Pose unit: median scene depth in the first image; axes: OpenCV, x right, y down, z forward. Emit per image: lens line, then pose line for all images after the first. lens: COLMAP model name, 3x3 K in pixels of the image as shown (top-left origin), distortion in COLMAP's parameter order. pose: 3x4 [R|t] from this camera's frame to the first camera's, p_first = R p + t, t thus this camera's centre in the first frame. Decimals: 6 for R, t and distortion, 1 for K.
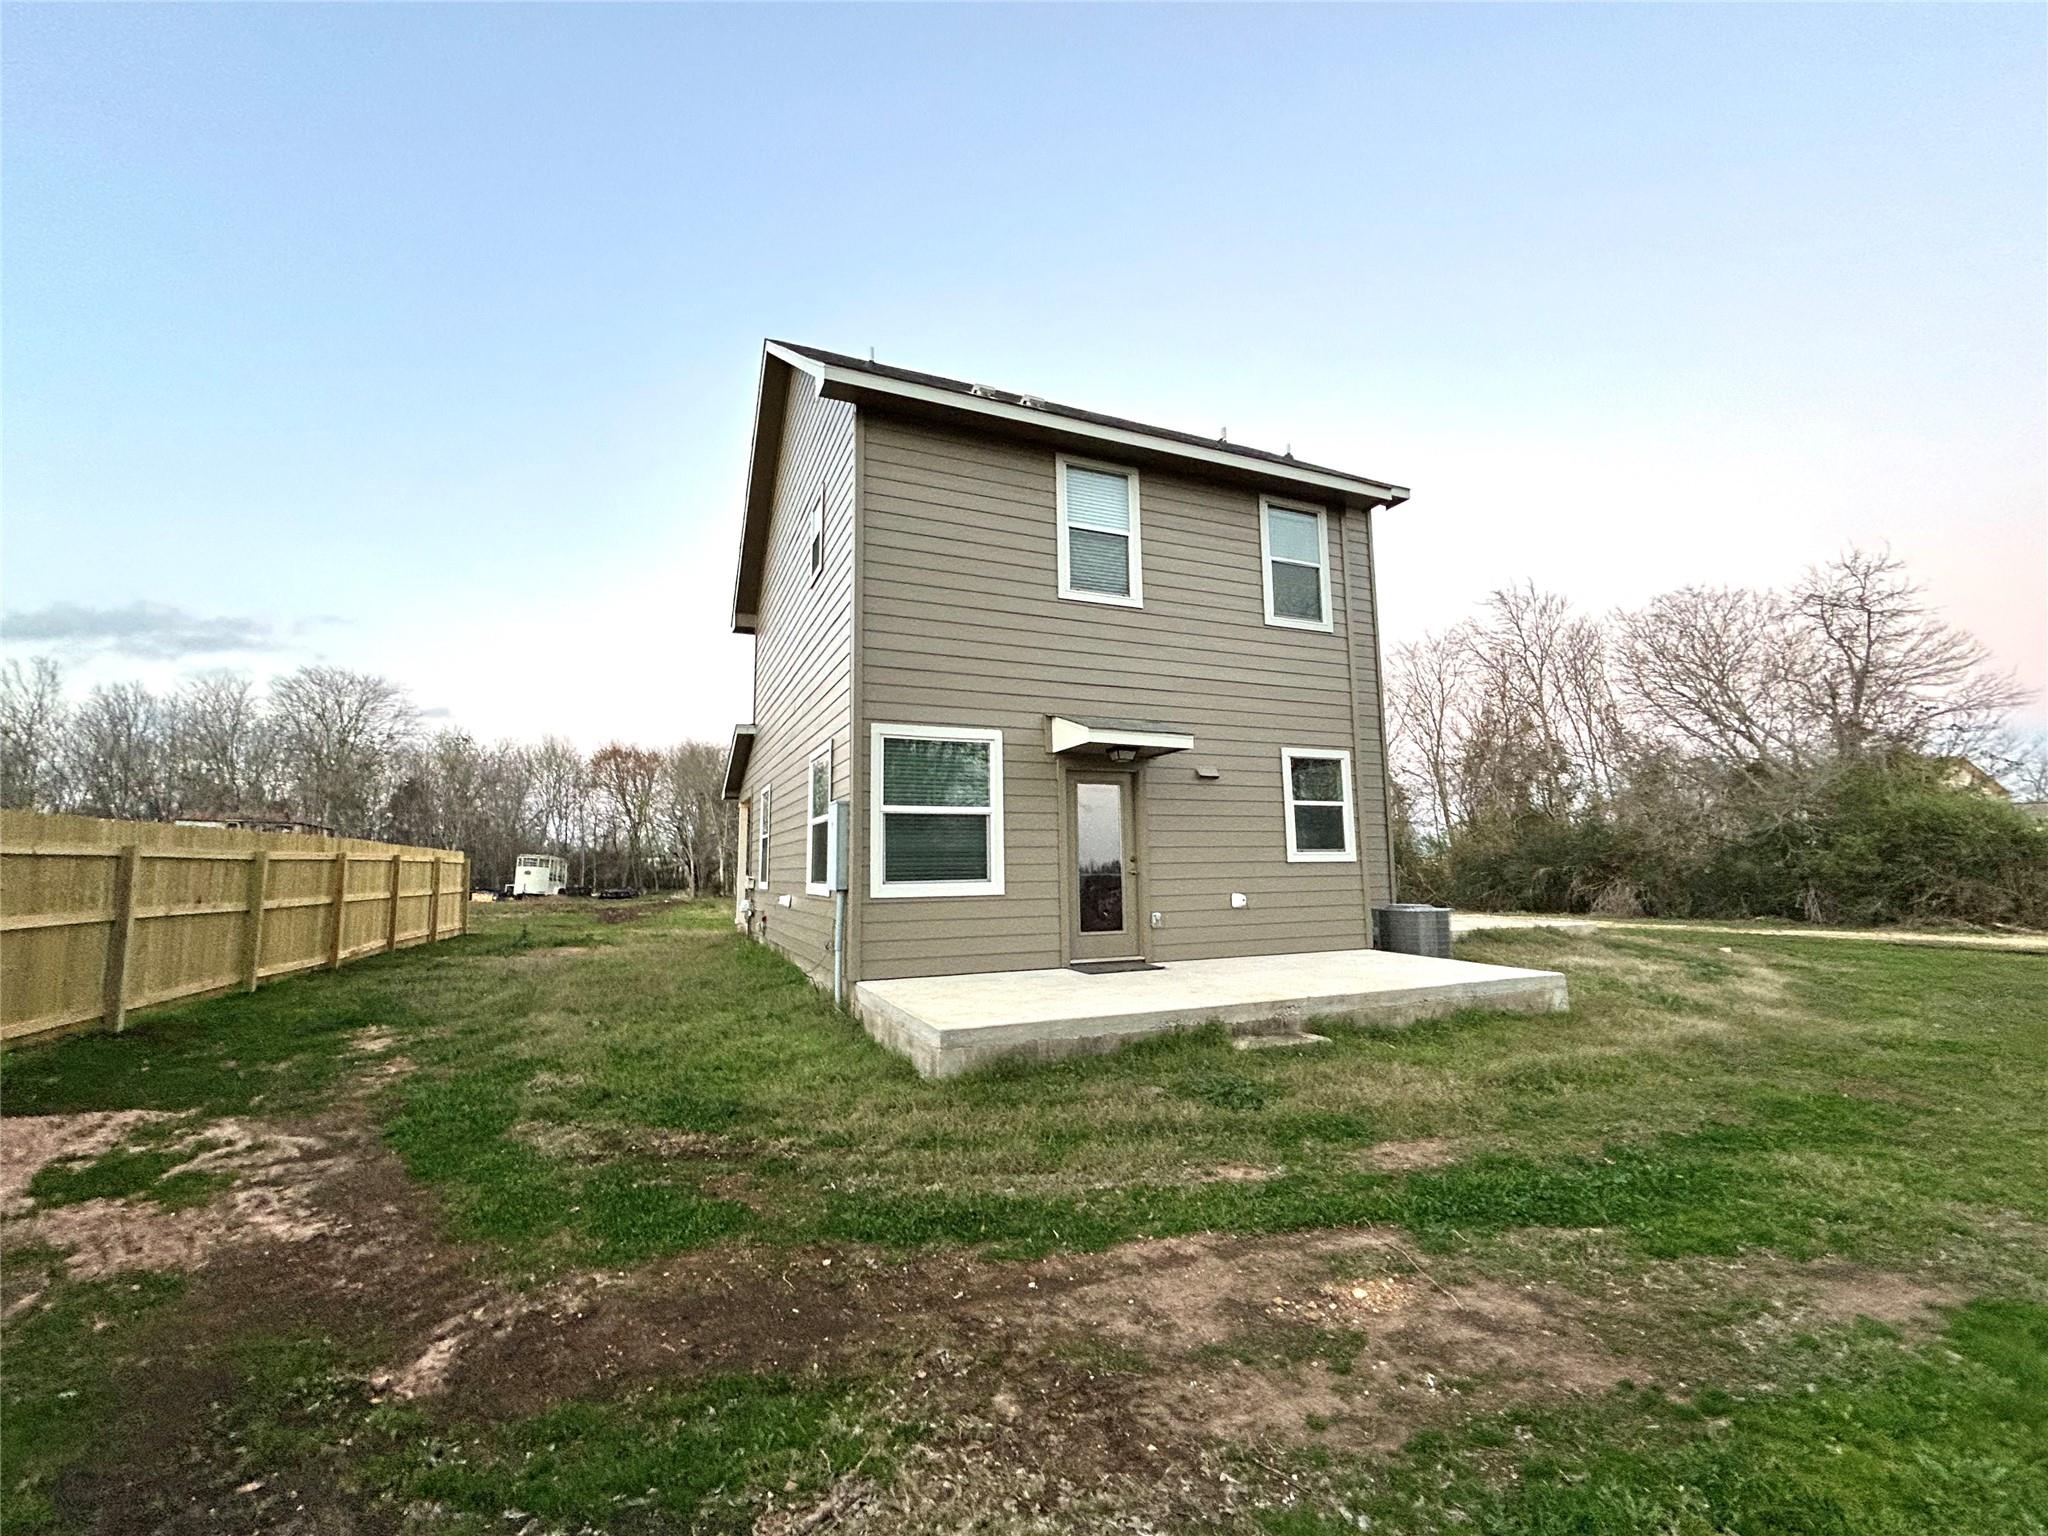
lens RADIAL K [[837.2, 0, 1017.5], [0, 837.2, 755.7], [0, 0, 1]] dist [-0.003940, 0.000935]
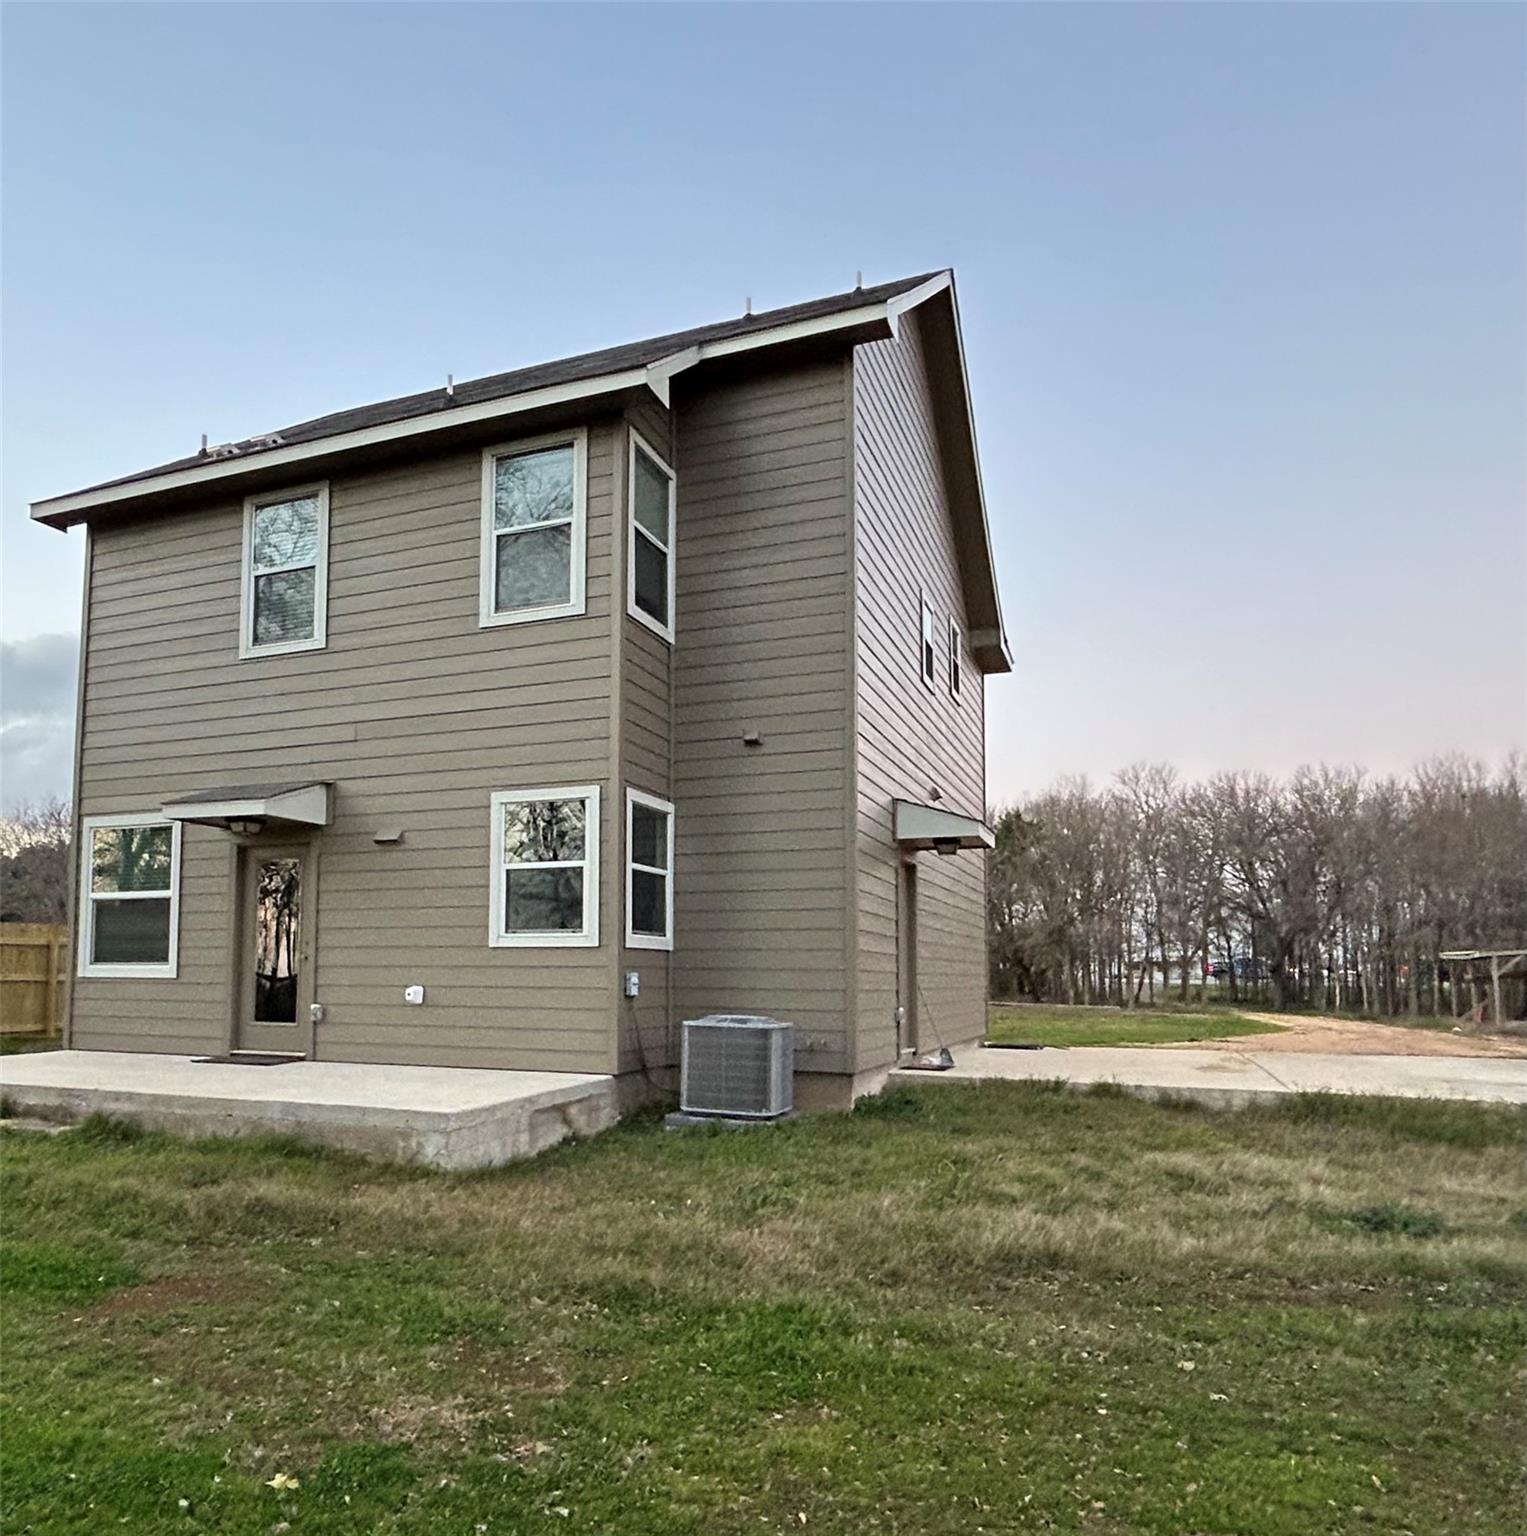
lens RADIAL K [[1126.3, 0, 684.5], [0, 1126.3, 880.5], [0, 0, 1]] dist [0.003910, -0.008572]
pose [[0.691958, -0.043455, -0.720628, 1.239487], [0.079689, 0.996685, 0.016417, 0.070199], [0.717526, -0.068786, 0.693127, 0.466178]]
